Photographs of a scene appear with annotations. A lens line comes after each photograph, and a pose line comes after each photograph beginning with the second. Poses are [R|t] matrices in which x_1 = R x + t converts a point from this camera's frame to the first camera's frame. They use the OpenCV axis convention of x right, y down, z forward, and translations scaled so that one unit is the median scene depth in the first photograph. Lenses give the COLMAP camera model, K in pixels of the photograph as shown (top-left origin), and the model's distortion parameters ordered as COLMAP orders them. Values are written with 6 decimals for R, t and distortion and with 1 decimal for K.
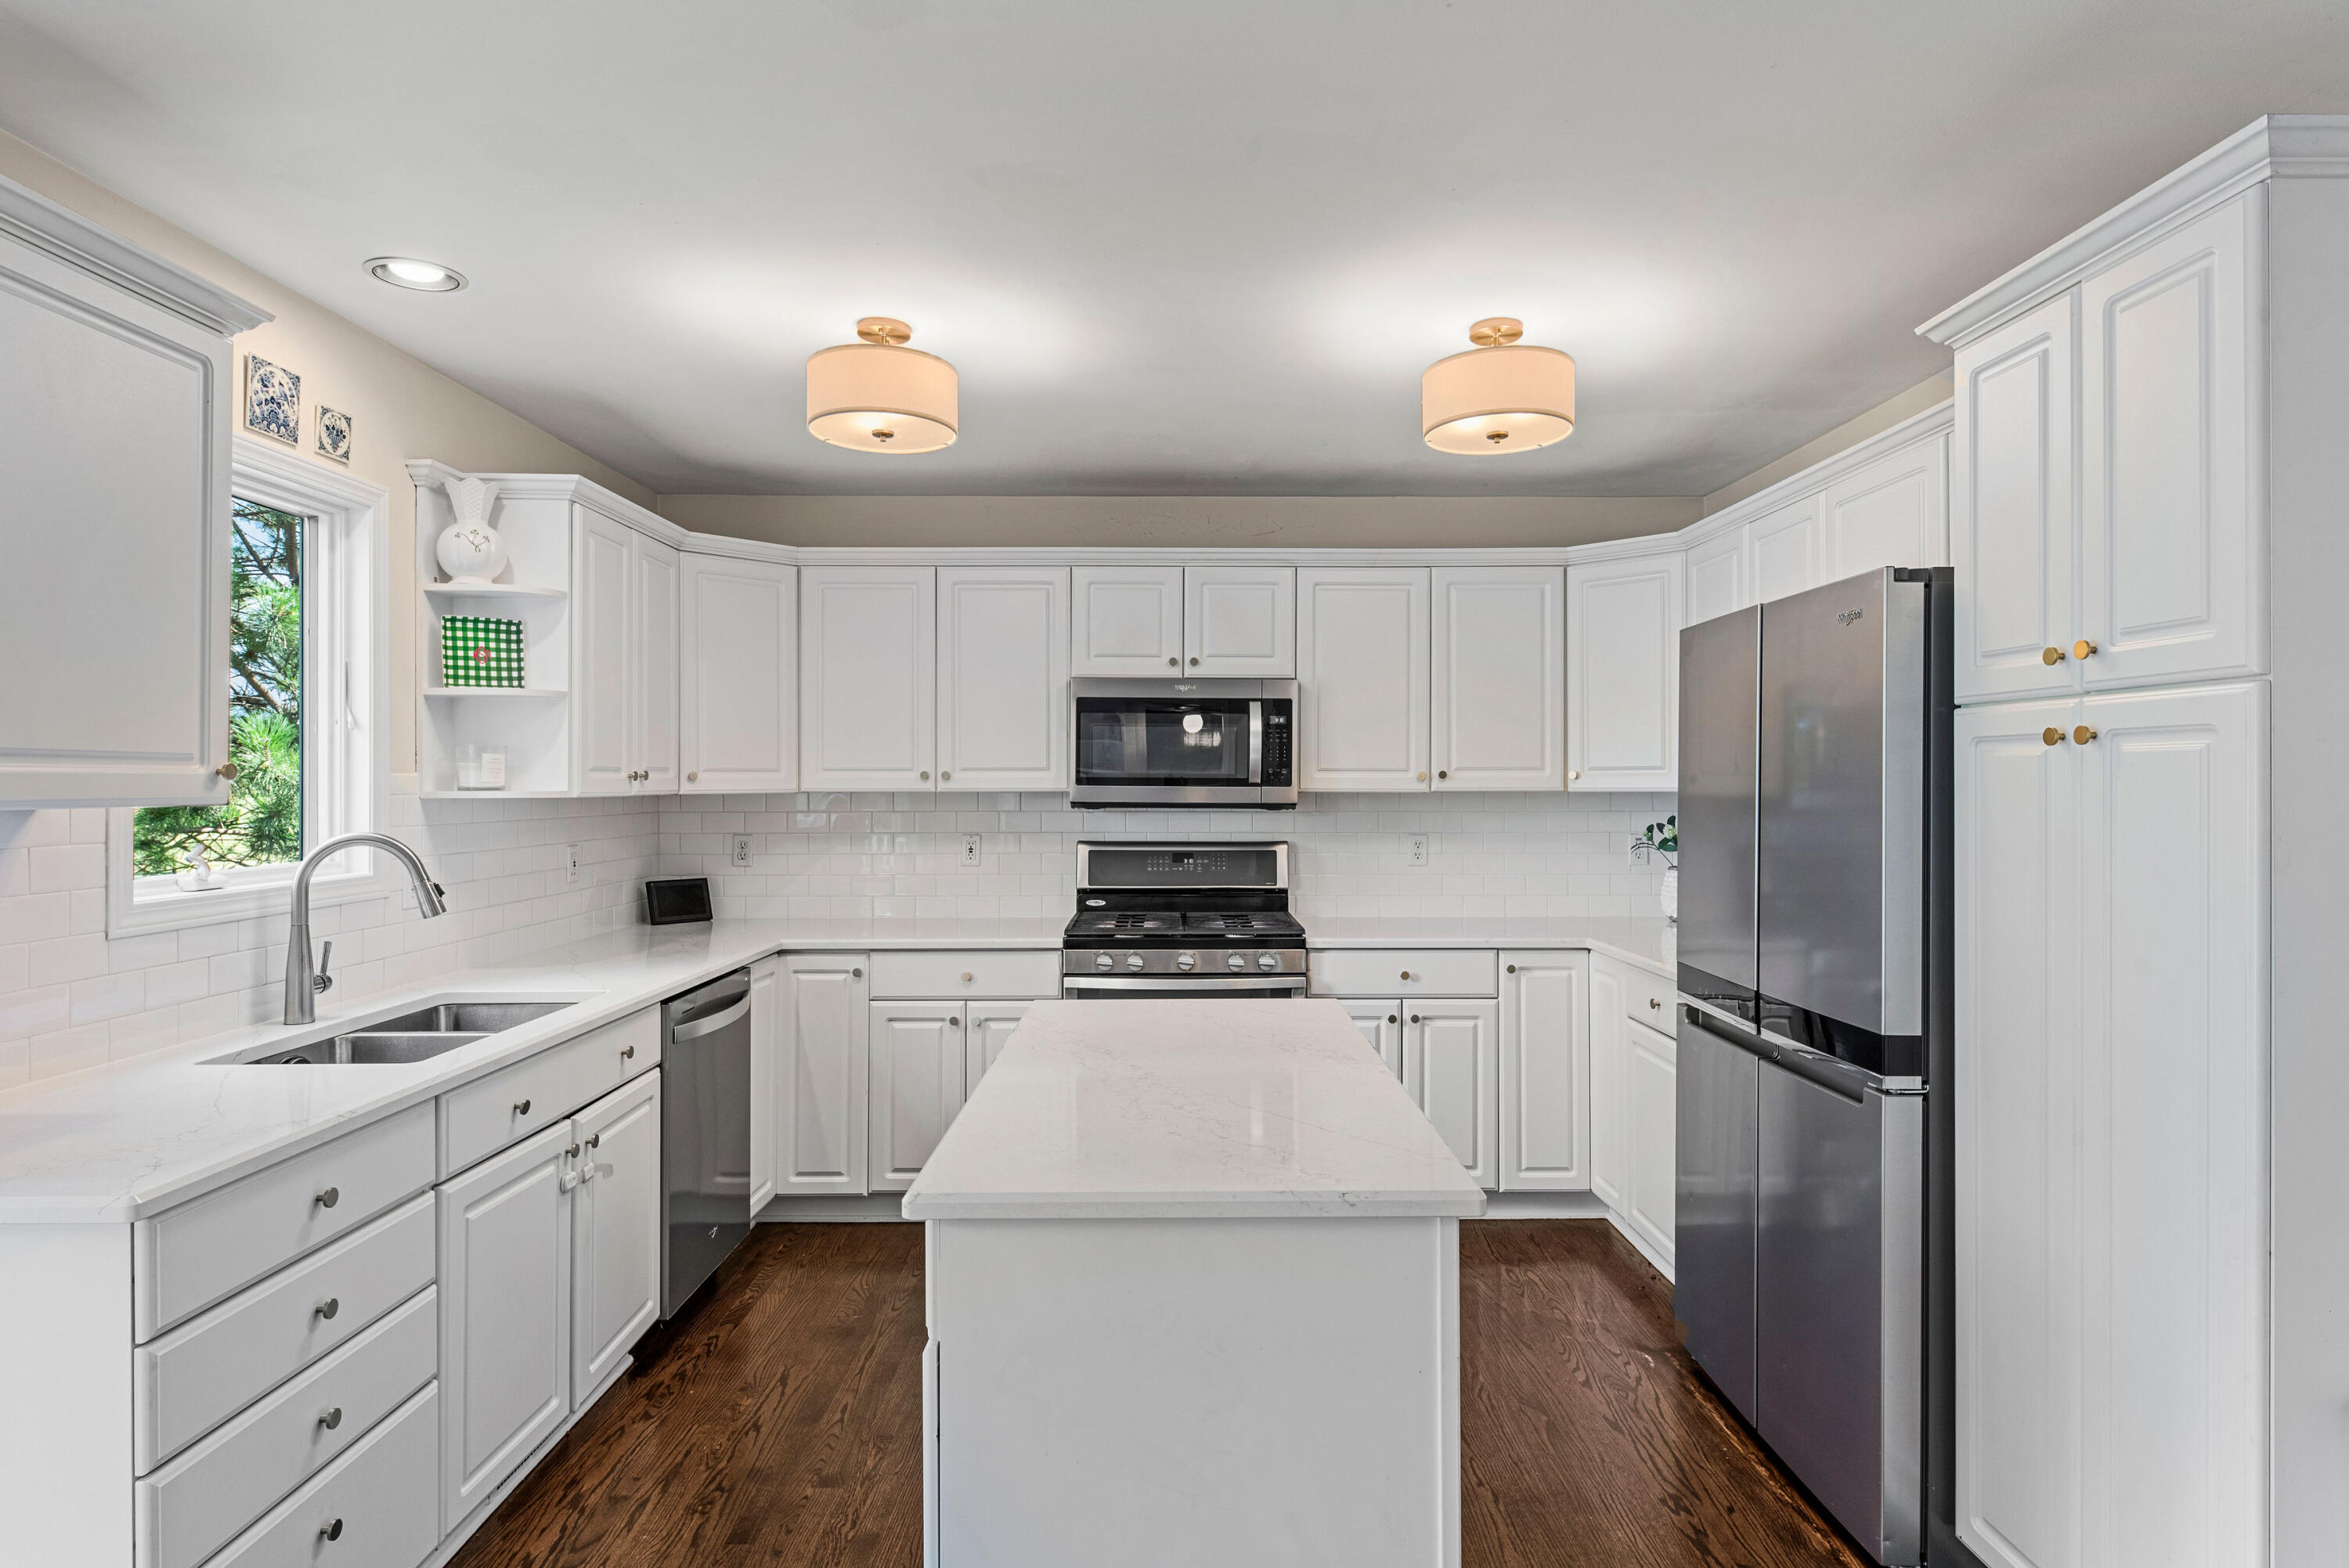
lens RADIAL K [[1277.5, 0, 1166.2], [0, 1277.5, 791.0], [0, 0, 1]] dist [0.020200, -0.008541]
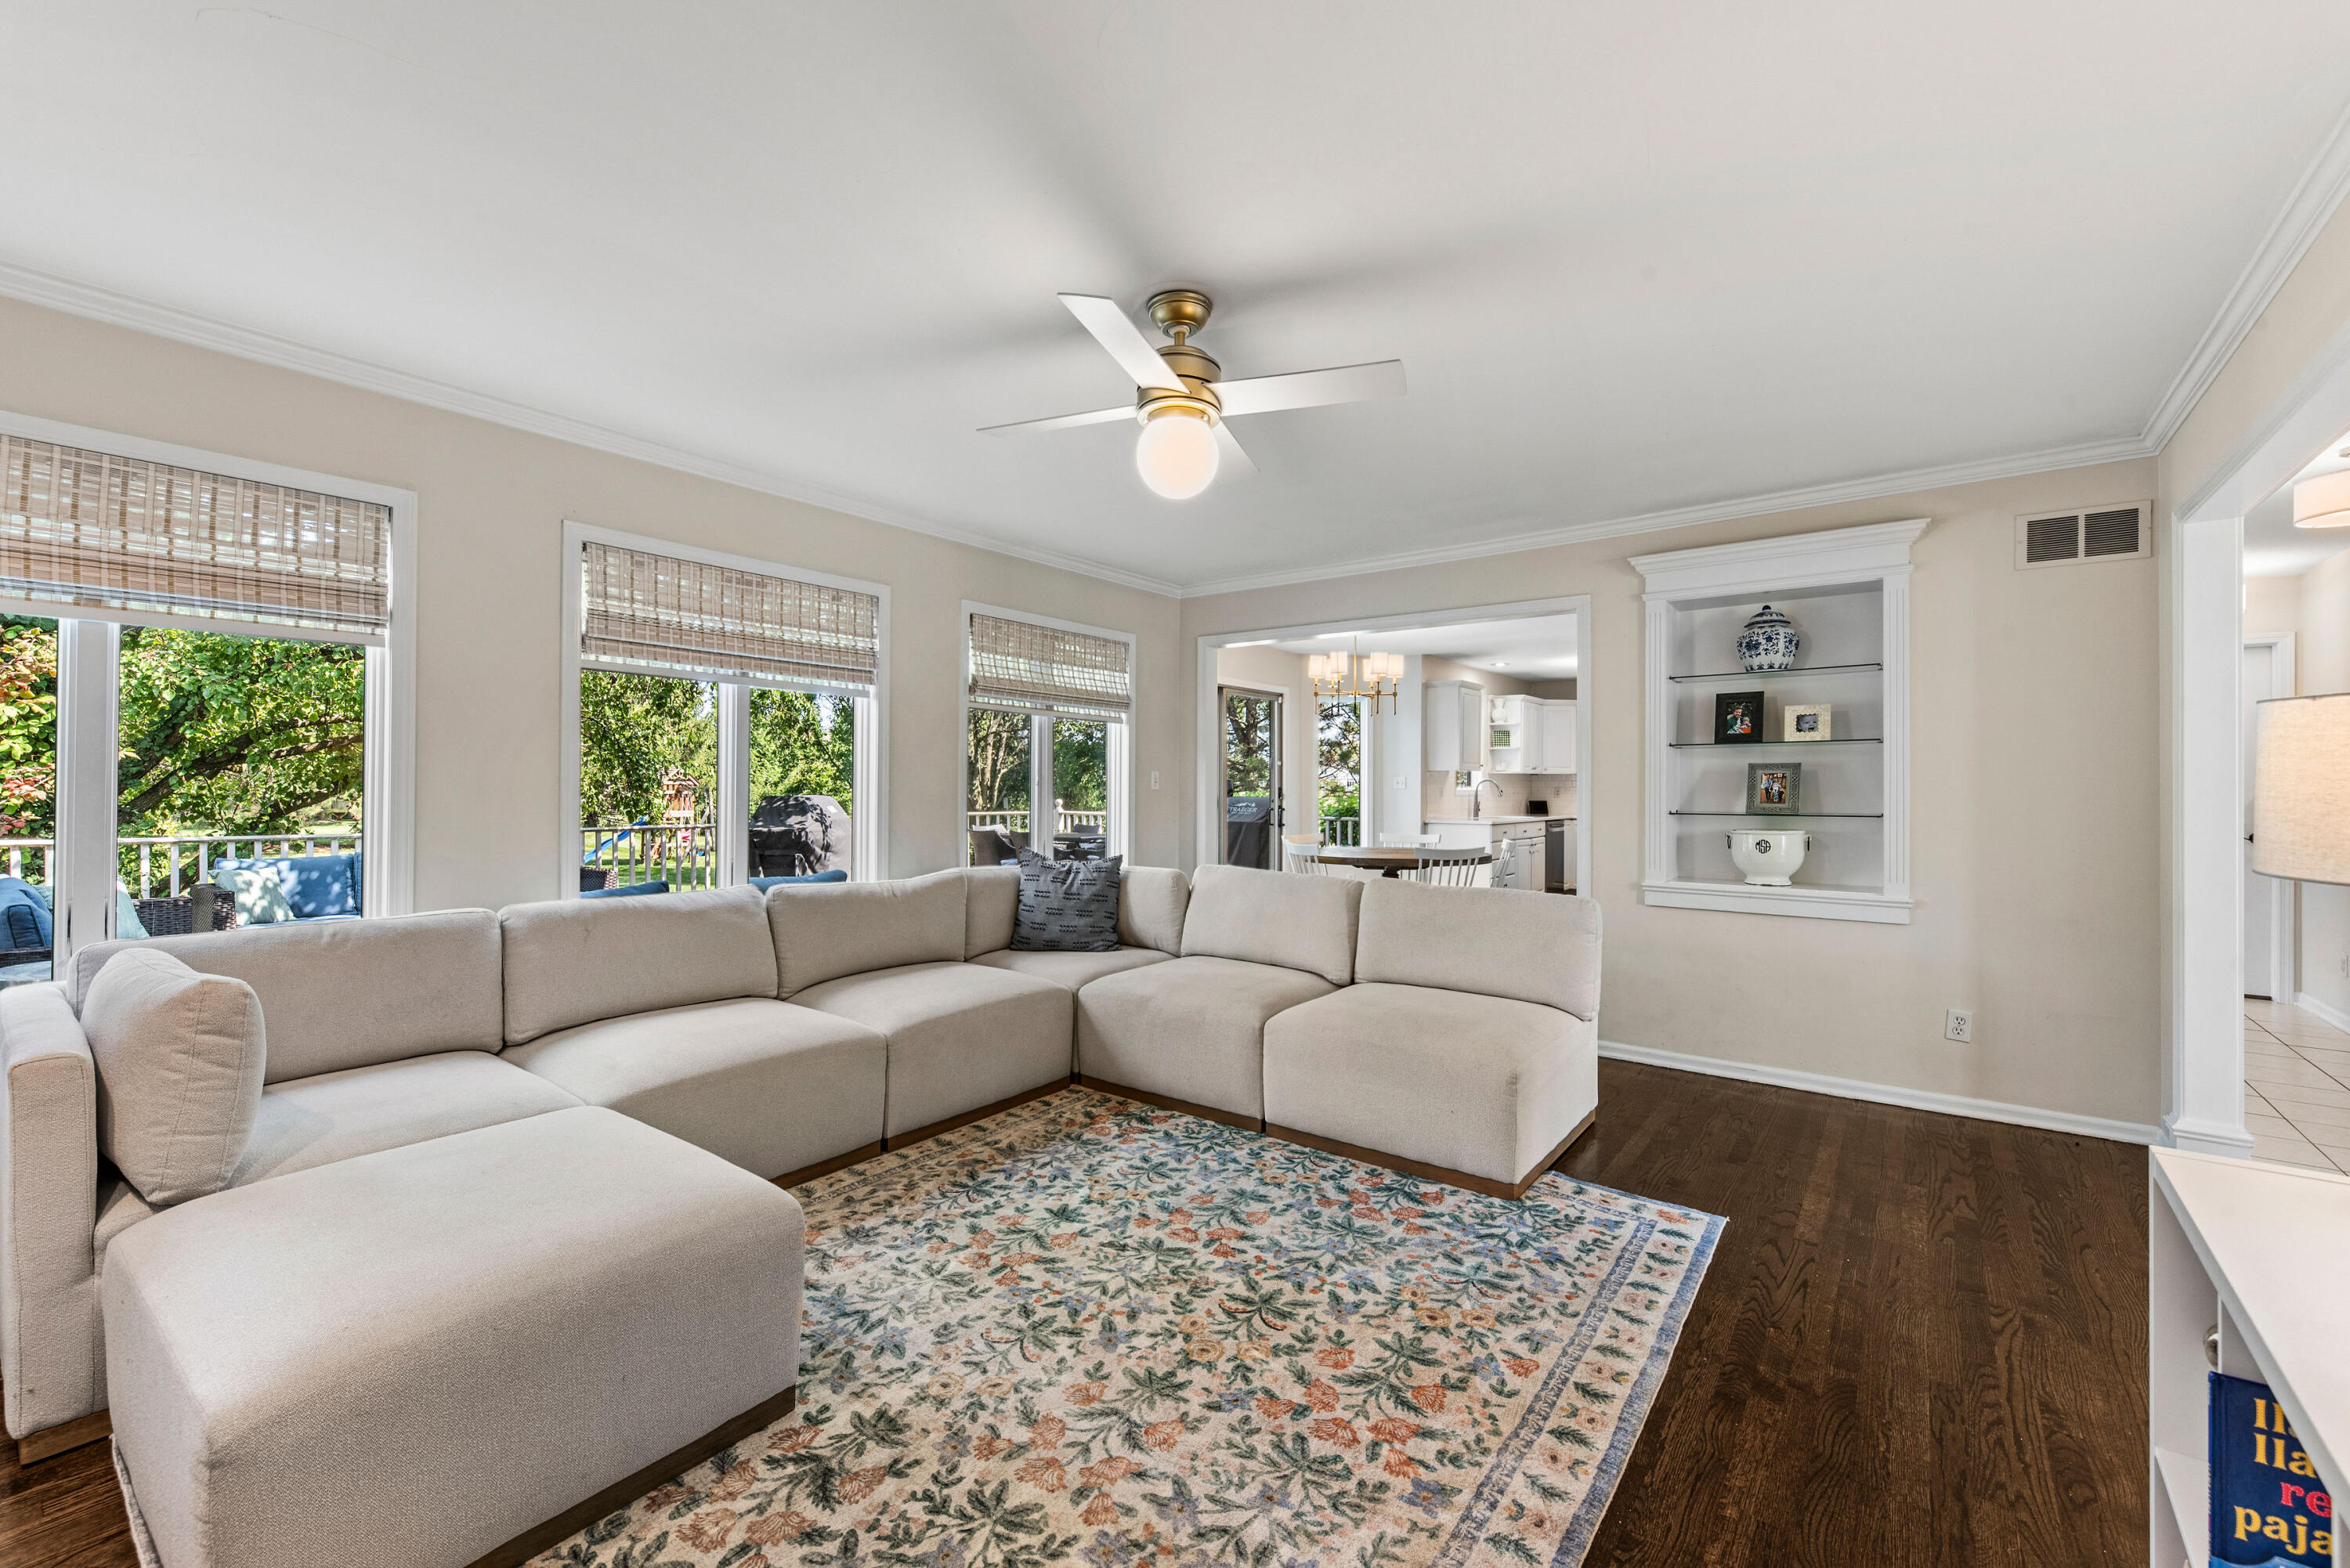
lens RADIAL K [[942.6, 0, 1174.4], [0, 942.6, 787.1], [0, 0, 1]] dist [0.006857, -0.002051]
pose [[0.791265, 0.006148, -0.611443, 0.416904], [-0.009475, 0.999953, -0.002207, 0.055612], [0.611400, 0.007540, 0.791286, -1.714656]]
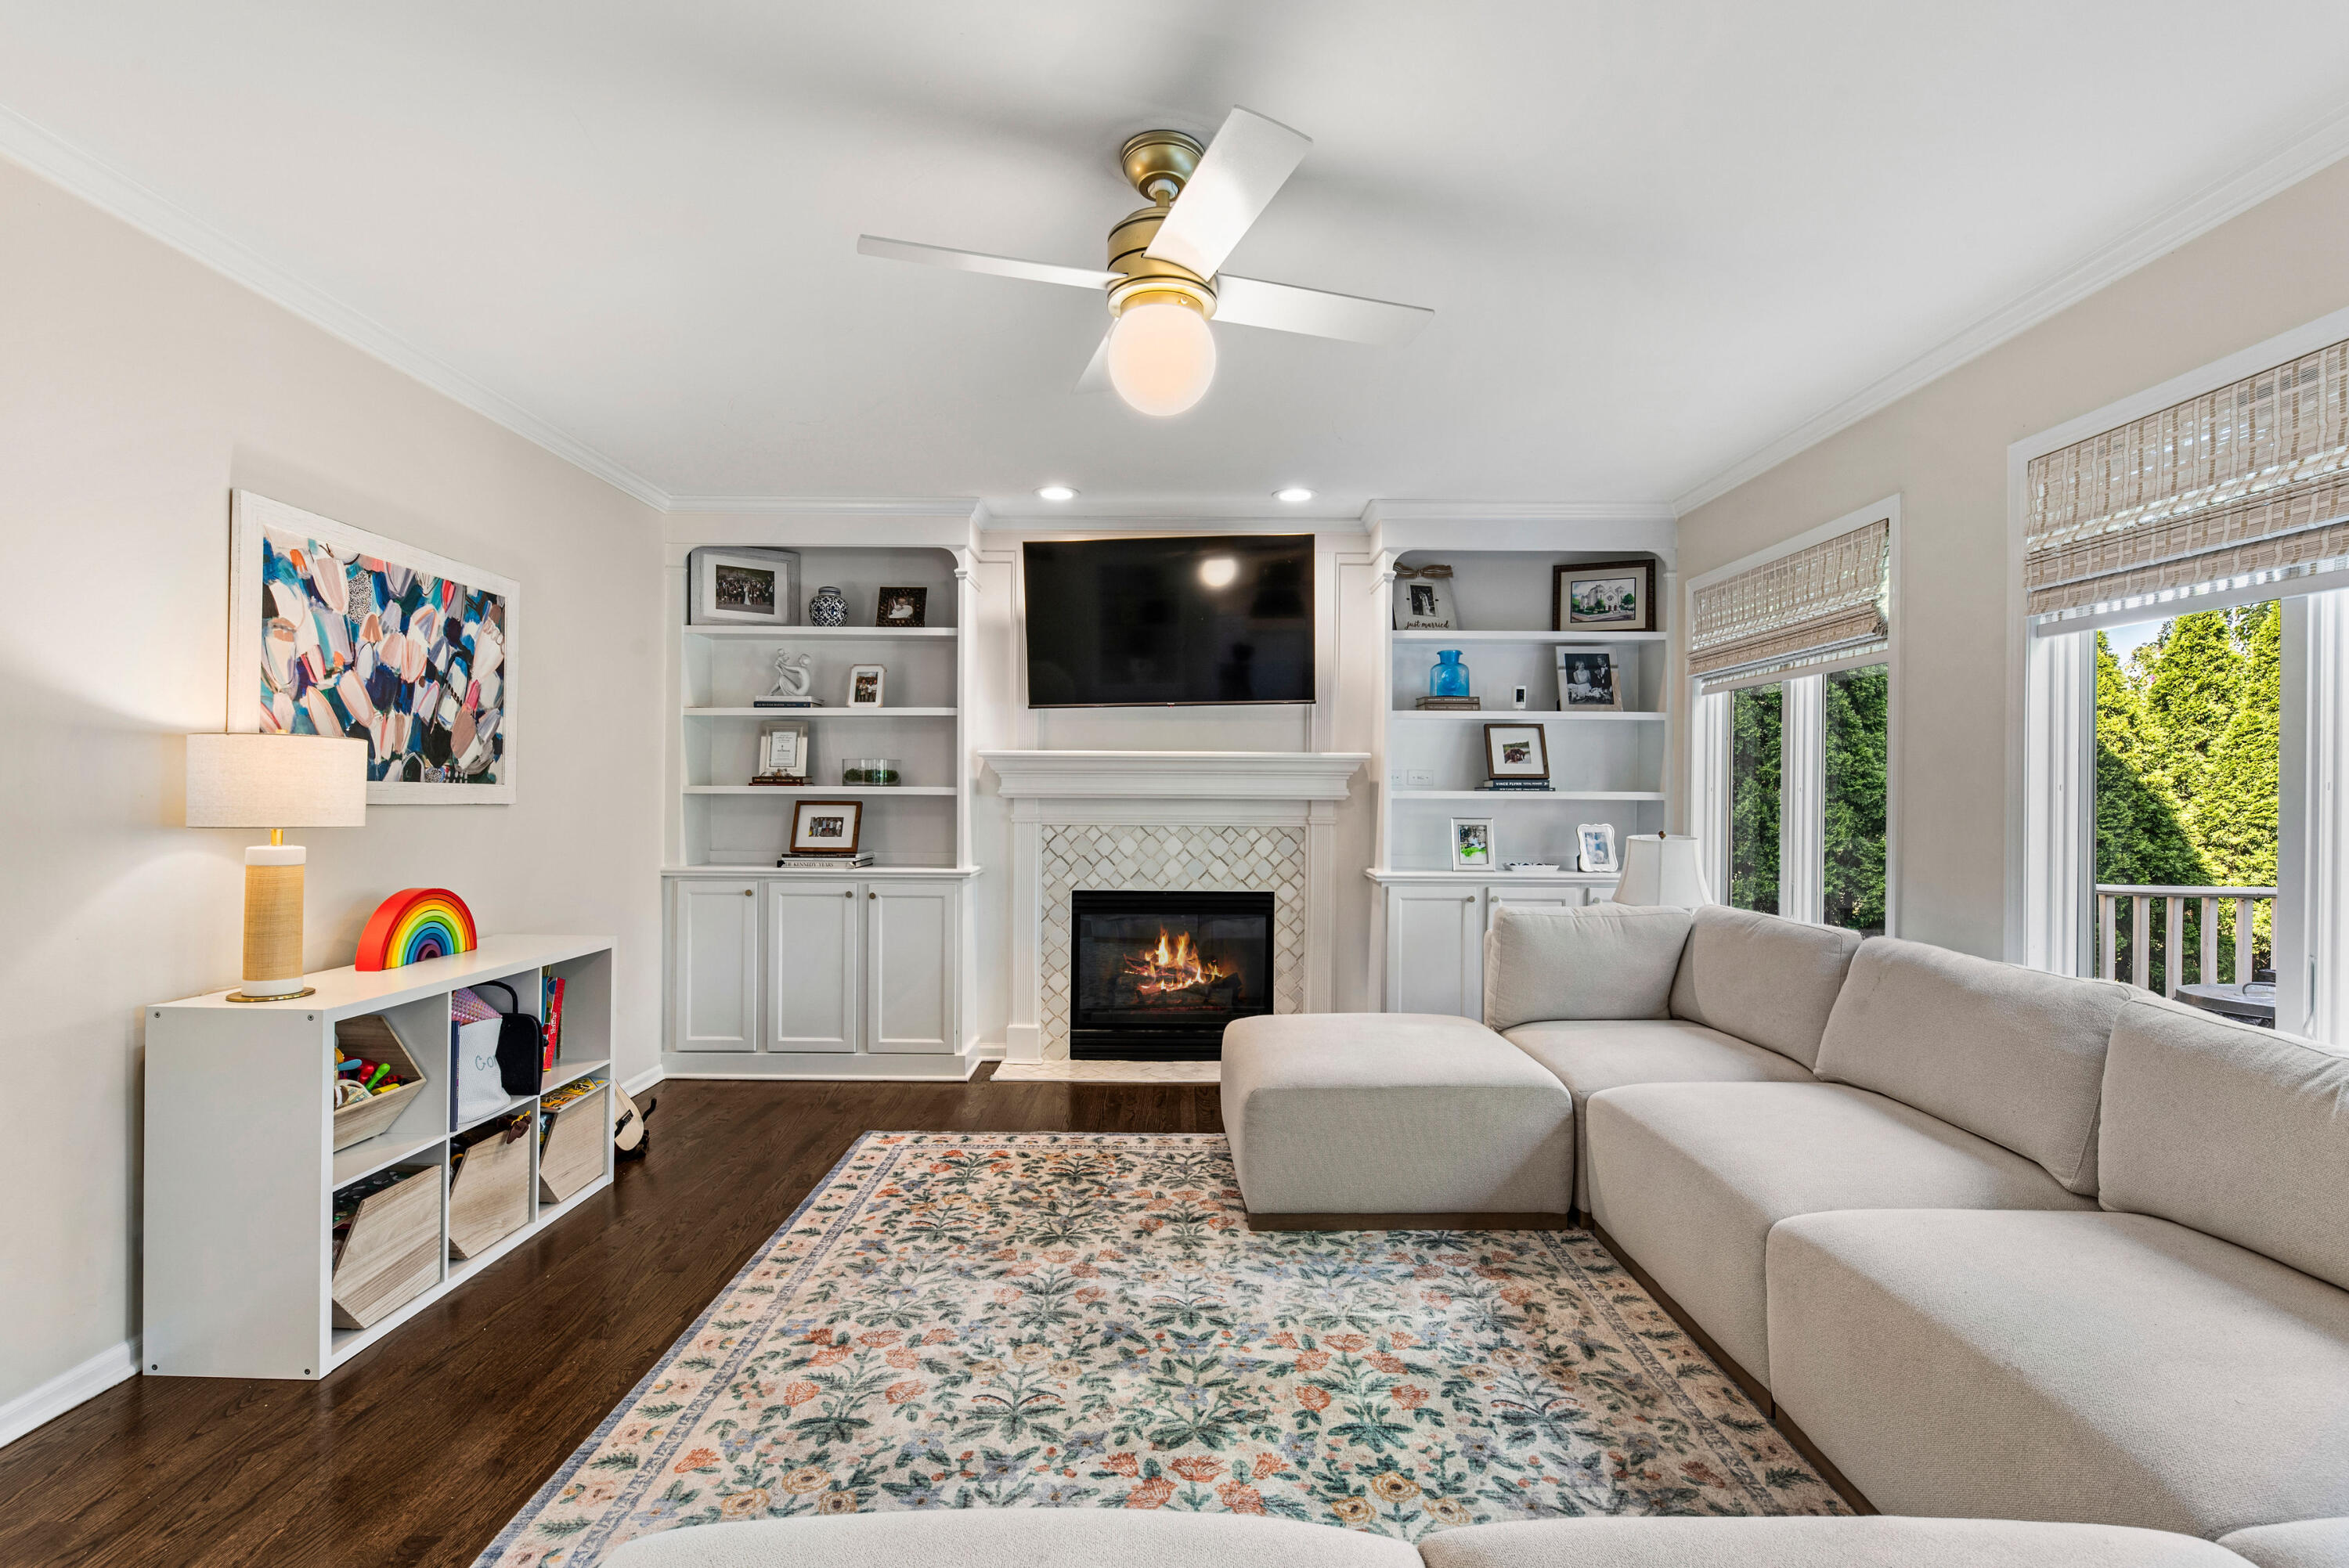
lens RADIAL K [[1056.0, 0, 1177.1], [0, 1056.0, 789.7], [0, 0, 1]] dist [0.004479, -0.001343]
pose [[-0.999975, -0.005487, -0.004464, 0.050037], [-0.005507, 0.999974, 0.004585, 0.050853], [0.004438, 0.004610, -0.999980, -0.740042]]
